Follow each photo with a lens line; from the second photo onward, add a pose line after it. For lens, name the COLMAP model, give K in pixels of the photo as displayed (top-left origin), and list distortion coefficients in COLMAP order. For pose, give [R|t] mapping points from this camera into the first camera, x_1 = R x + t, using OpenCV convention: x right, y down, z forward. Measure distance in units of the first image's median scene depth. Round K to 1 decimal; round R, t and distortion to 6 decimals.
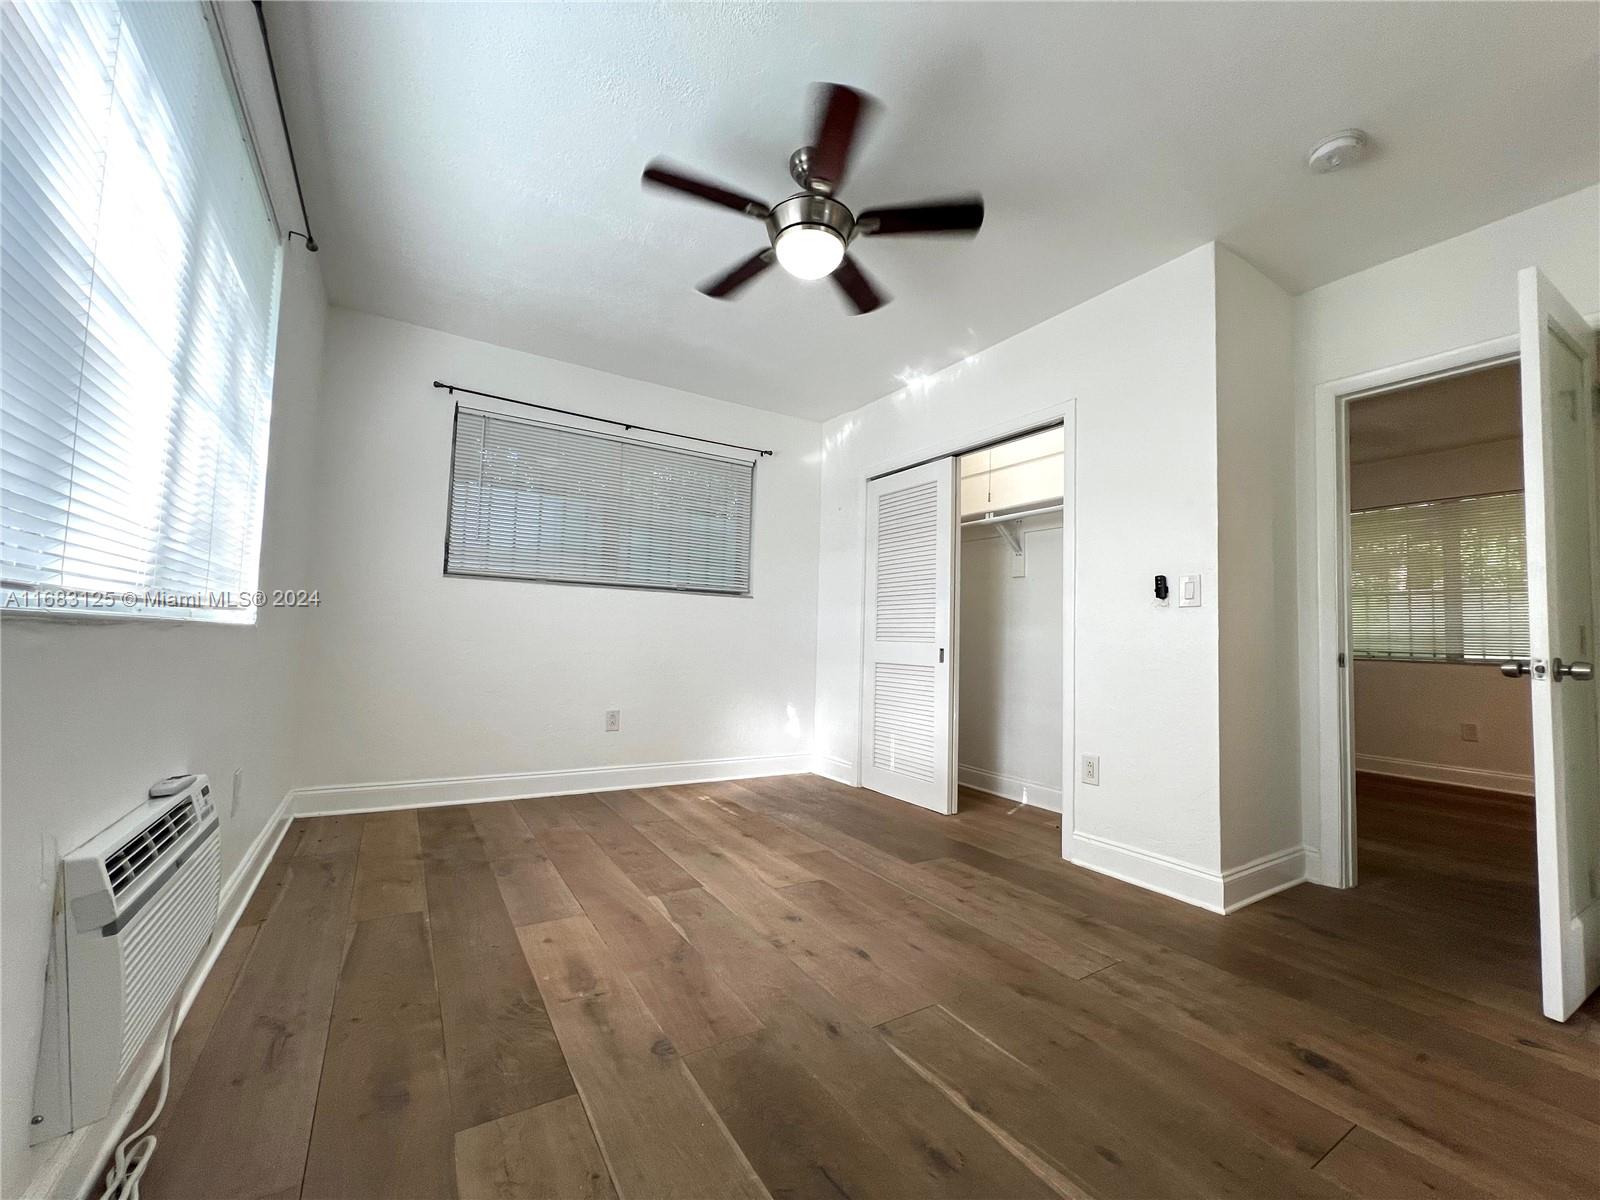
lens RADIAL K [[636.2, 0, 794.2], [0, 636.2, 604.4], [0, 0, 1]] dist [-0.001976, -0.000261]
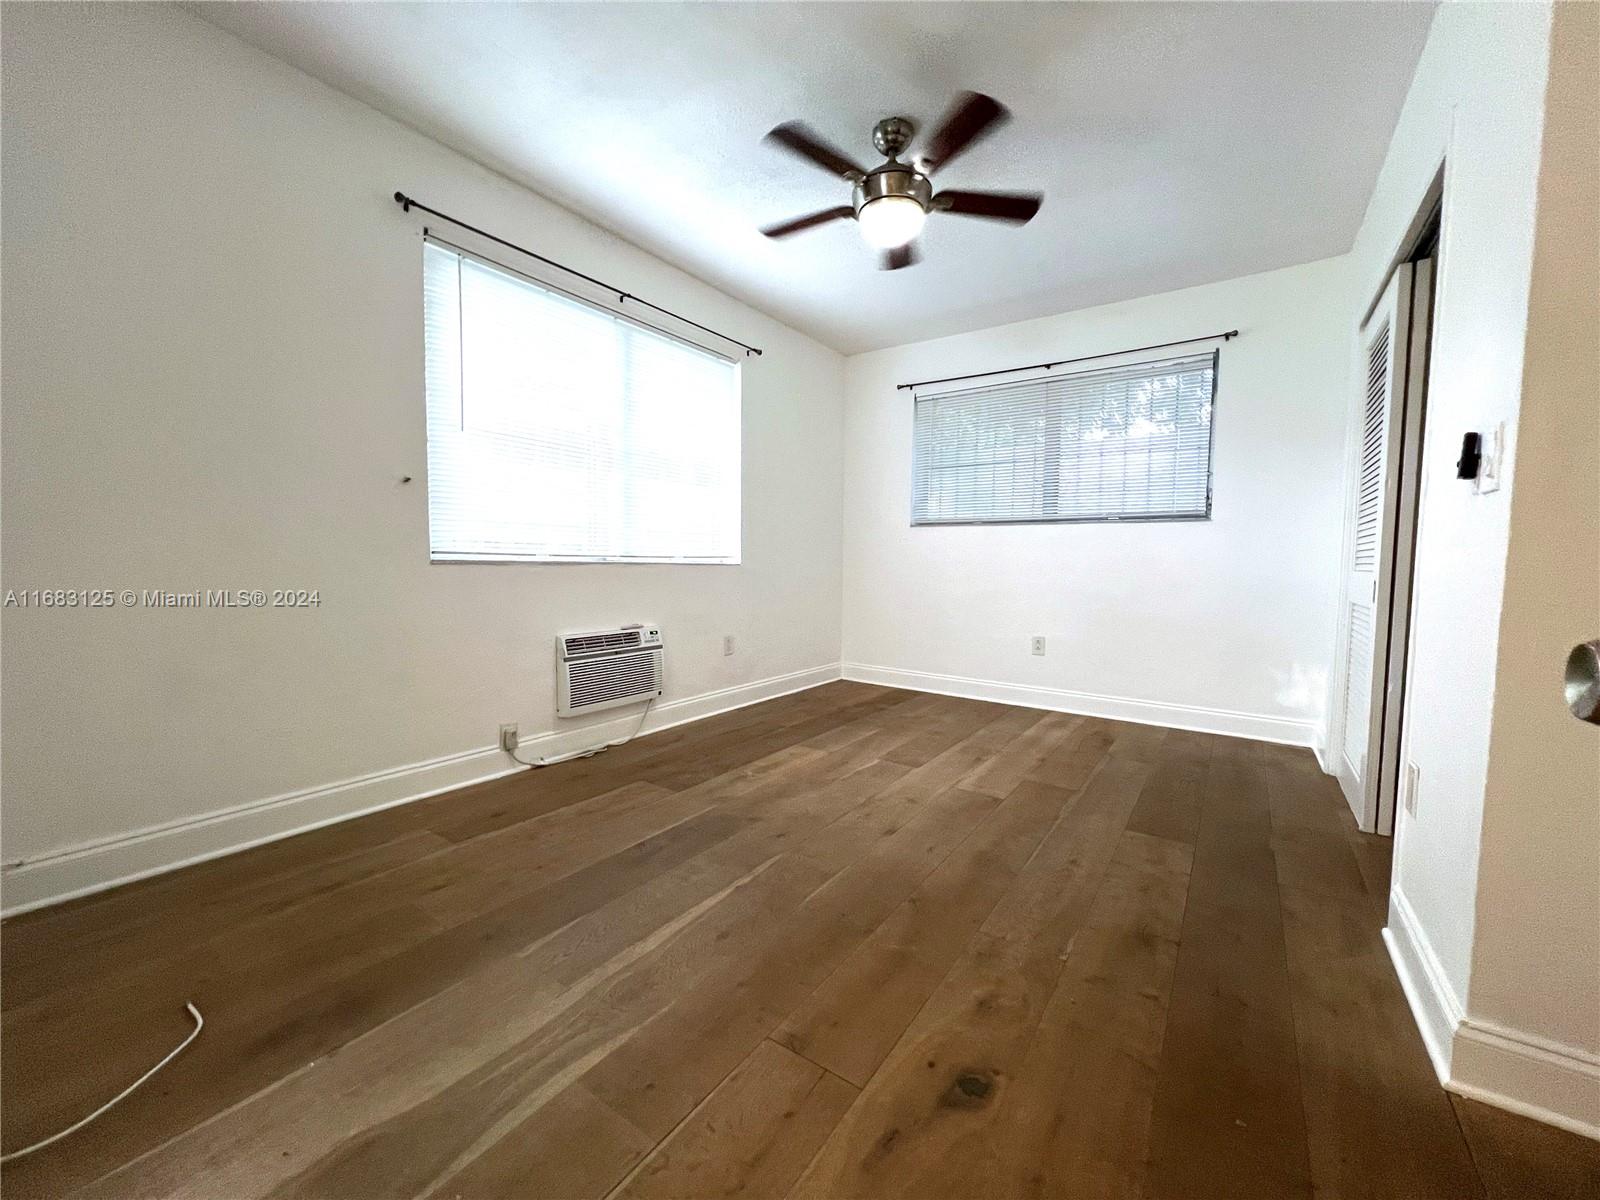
lens RADIAL K [[632.3, 0, 800.0], [0, 632.3, 600.0], [0, 0, 1]] dist [-0.000632, -0.000123]
pose [[0.398070, 0.032776, -0.916769, 0.947414], [0.051121, 0.997016, 0.057842, 0.035727], [0.915930, -0.069891, 0.395207, 0.348312]]
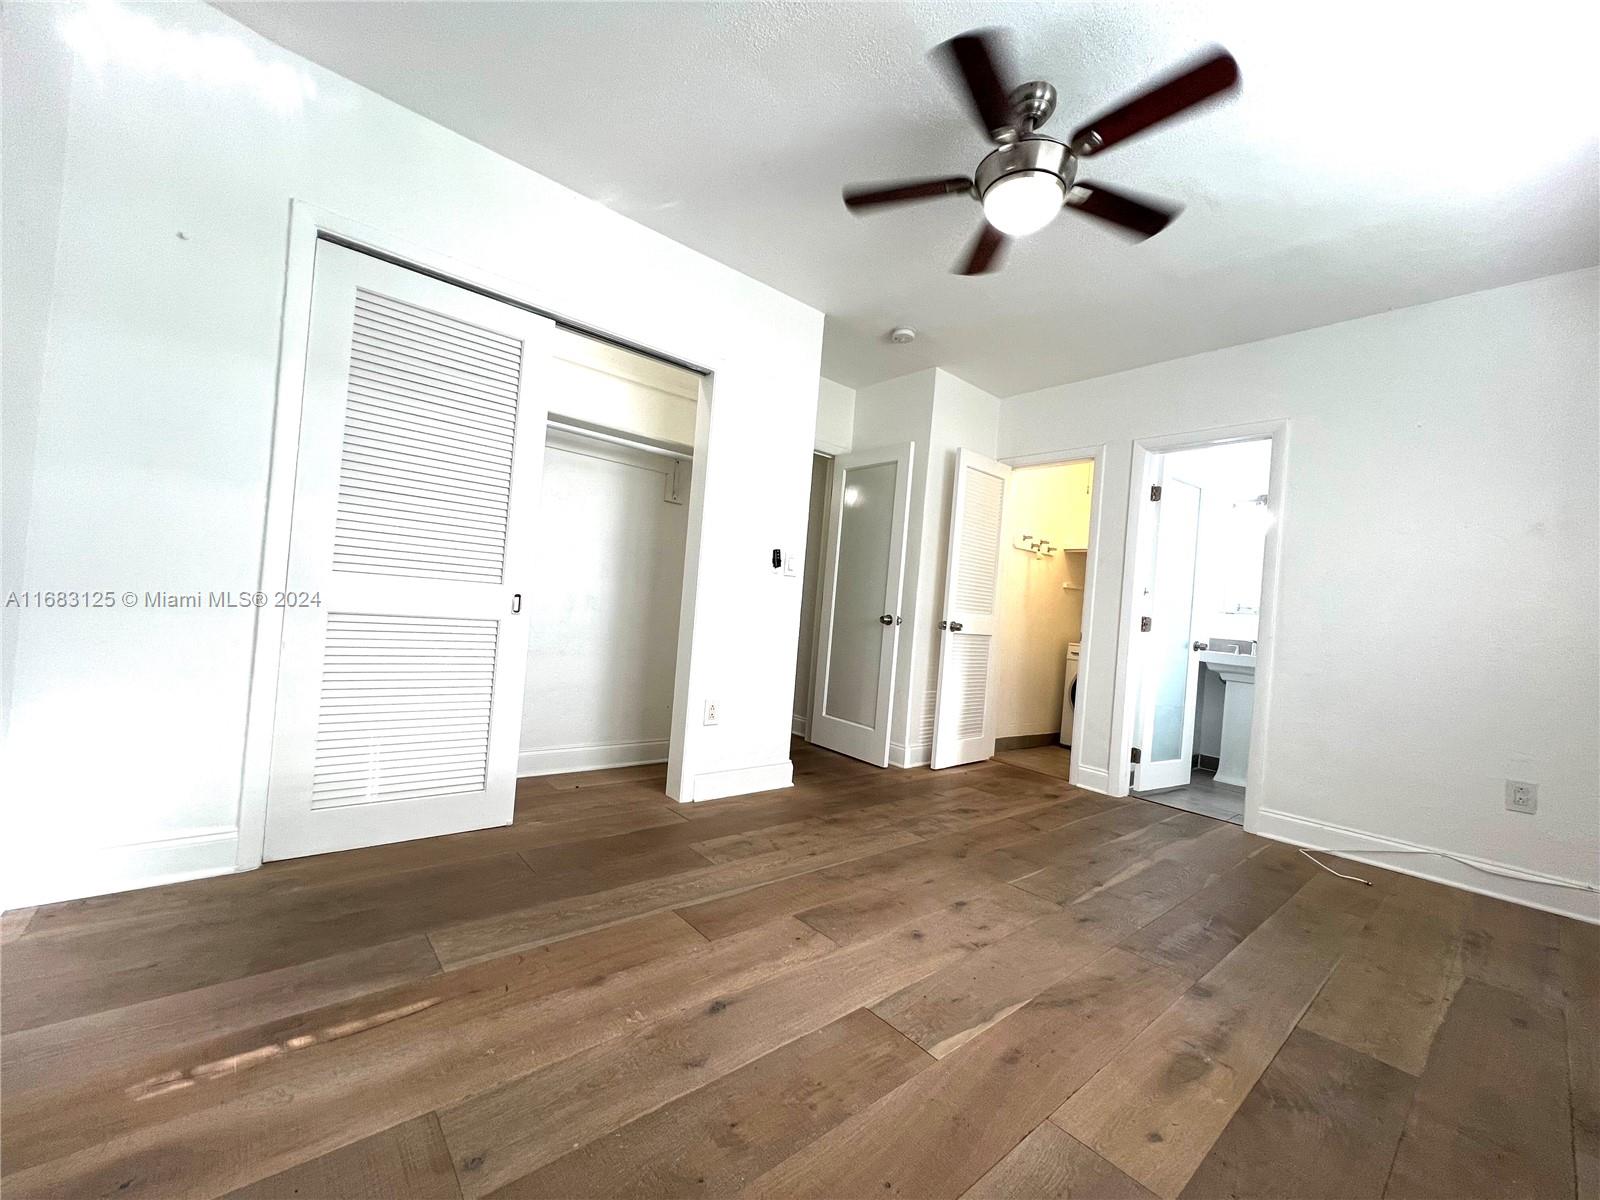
lens RADIAL K [[639.8, 0, 800.0], [0, 639.8, 600.0], [0, 0, 1]] dist [0.000211, 0.000342]
pose [[-0.148397, -0.031036, 0.988441, -0.812525], [-0.142438, 0.989756, 0.009693, 0.041892], [-0.978616, -0.139353, -0.151297, 1.302481]]
